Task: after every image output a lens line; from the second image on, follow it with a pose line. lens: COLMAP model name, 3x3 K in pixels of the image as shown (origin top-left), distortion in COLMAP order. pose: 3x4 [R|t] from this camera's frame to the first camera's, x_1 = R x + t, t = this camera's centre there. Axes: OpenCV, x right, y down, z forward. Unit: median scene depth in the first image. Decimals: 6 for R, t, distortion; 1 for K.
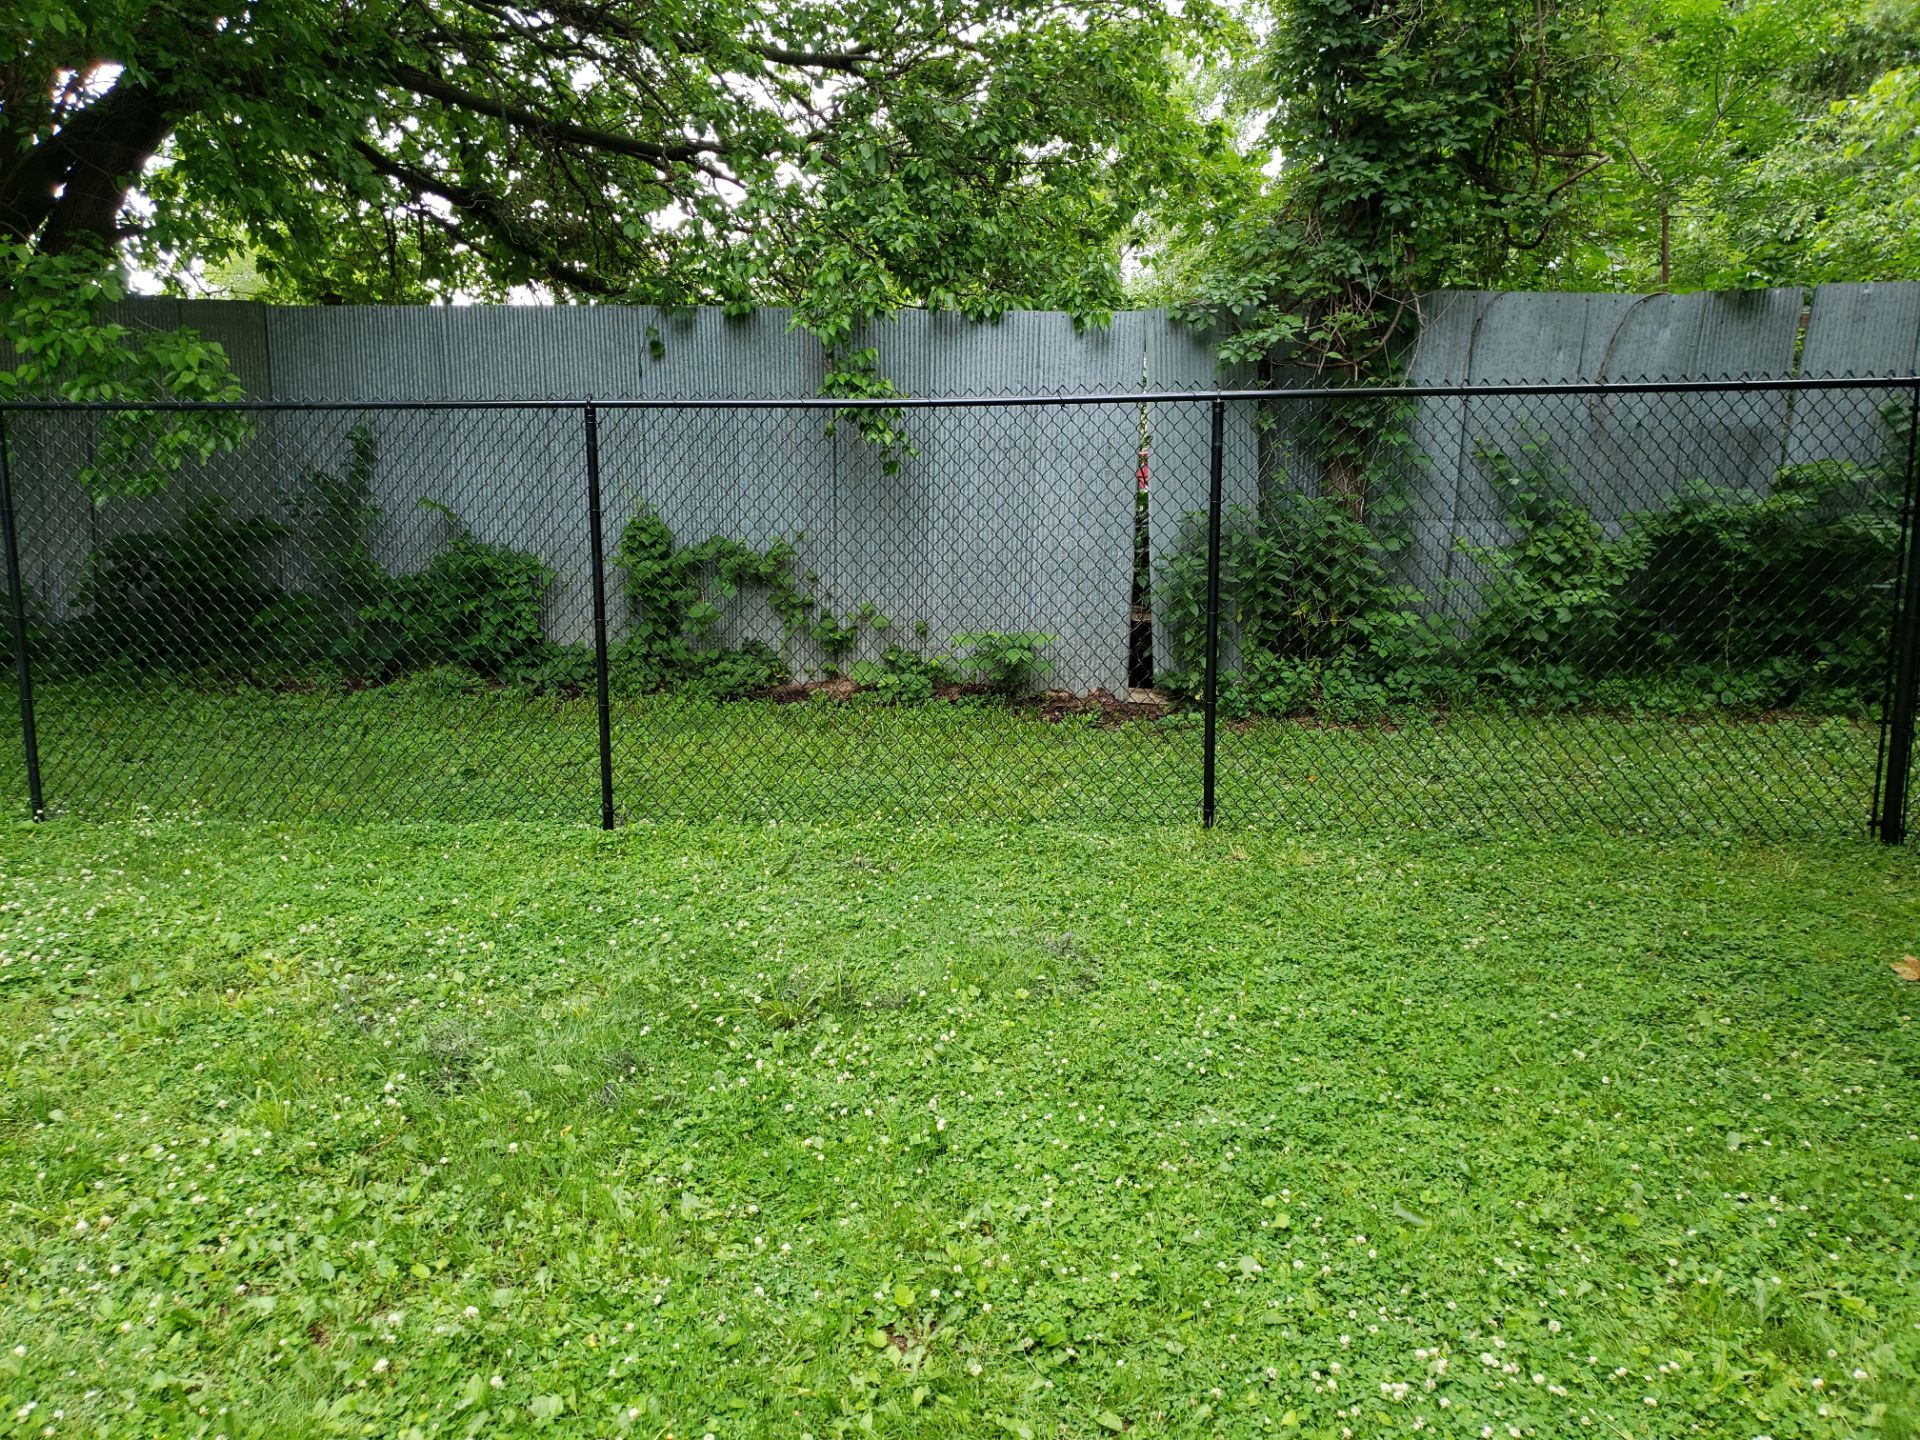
lens RADIAL K [[1491.8, 0, 920.9], [0, 1491.8, 722.0], [0, 0, 1]] dist [-0.003506, 0.018718]
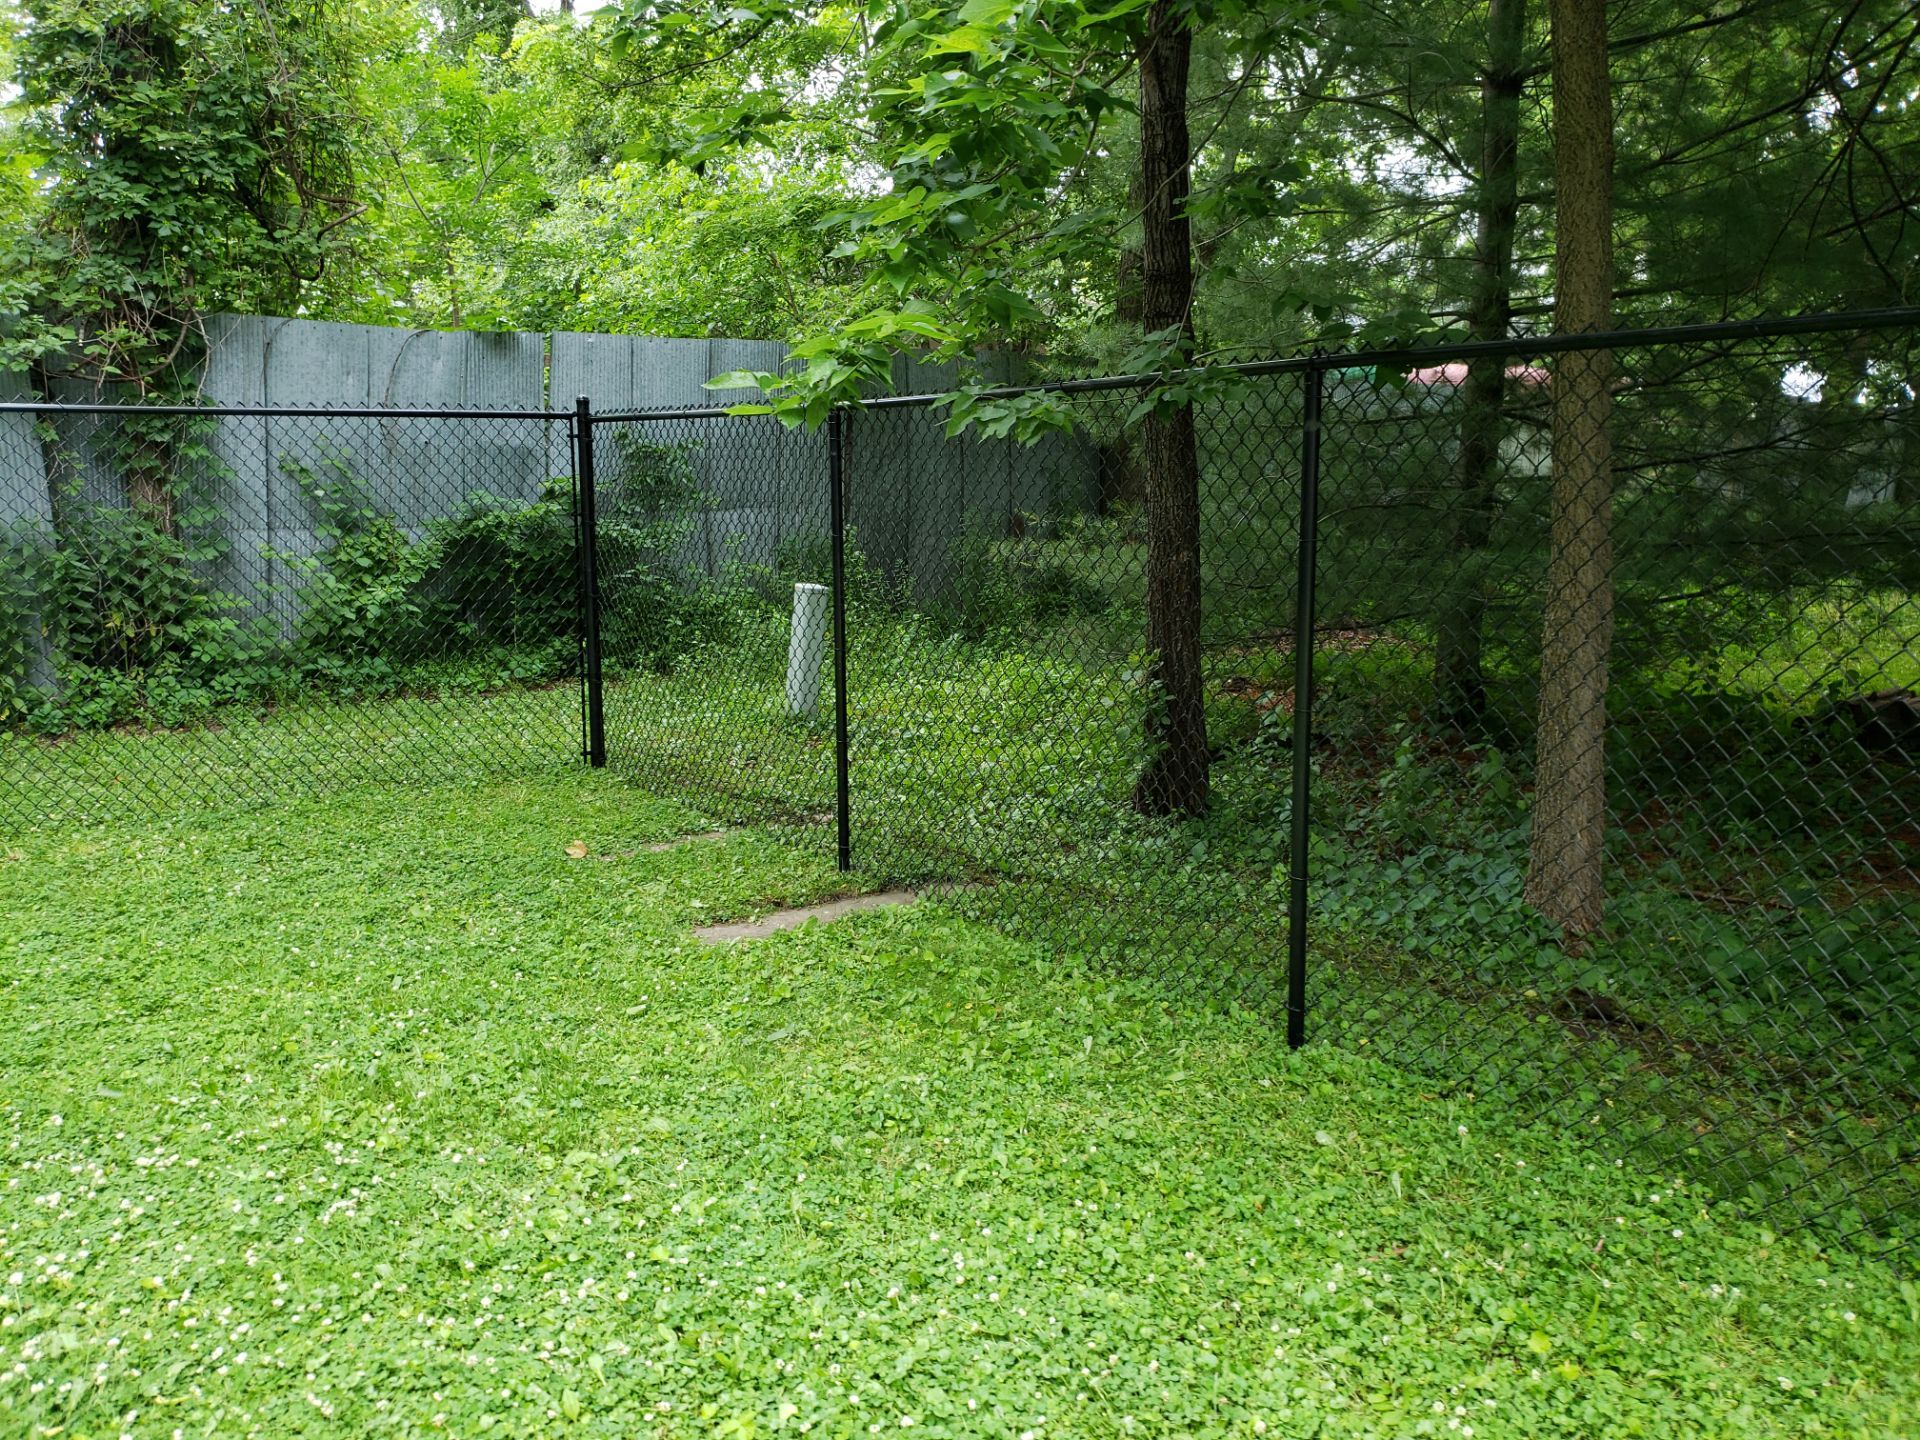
lens RADIAL K [[1491.8, 0, 953.3], [0, 1491.8, 717.2], [0, 0, 1]] dist [-0.003506, 0.018718]
pose [[0.760490, -0.099447, 0.641689, 0.034151], [0.107407, 0.993856, 0.026733, 0.023473], [-0.640405, 0.048591, 0.766499, -0.132738]]
